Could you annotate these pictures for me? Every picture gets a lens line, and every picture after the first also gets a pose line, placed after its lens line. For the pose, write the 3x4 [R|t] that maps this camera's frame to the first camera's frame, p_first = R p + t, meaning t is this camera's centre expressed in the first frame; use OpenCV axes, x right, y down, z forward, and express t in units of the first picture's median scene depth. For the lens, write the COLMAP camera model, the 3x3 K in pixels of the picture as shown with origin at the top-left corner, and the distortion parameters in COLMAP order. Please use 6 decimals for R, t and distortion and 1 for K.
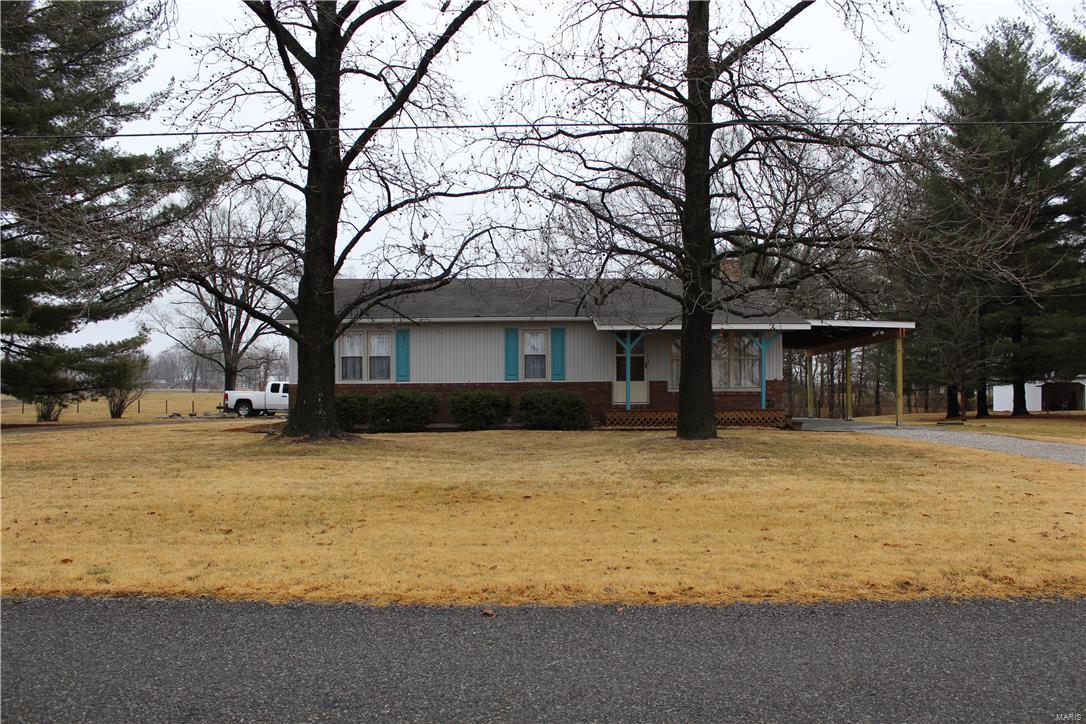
lens RADIAL K [[892.8, 0, 543.0], [0, 892.8, 362.0], [0, 0, 1]] dist [-0.165778, 0.139423]
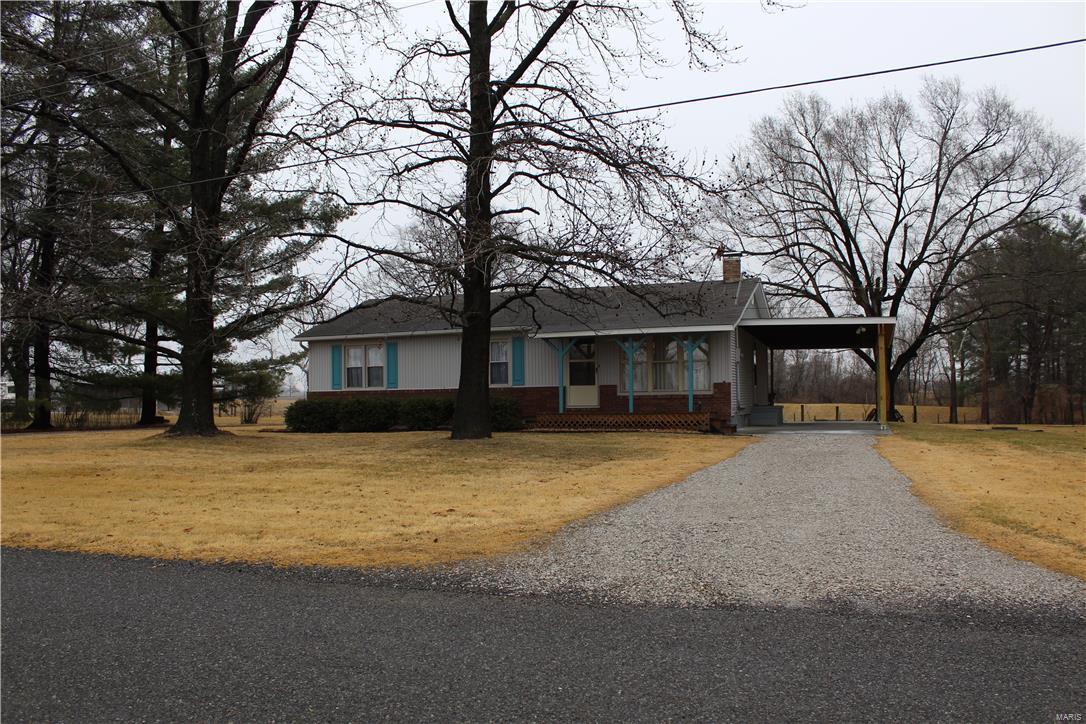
lens RADIAL K [[892.8, 0, 543.0], [0, 892.8, 362.0], [0, 0, 1]] dist [-0.165778, 0.139423]
pose [[0.932904, -0.021744, -0.359468, 0.436955], [0.021892, 0.999754, -0.003660, -0.003545], [0.359459, -0.004455, 0.933150, 0.000024]]
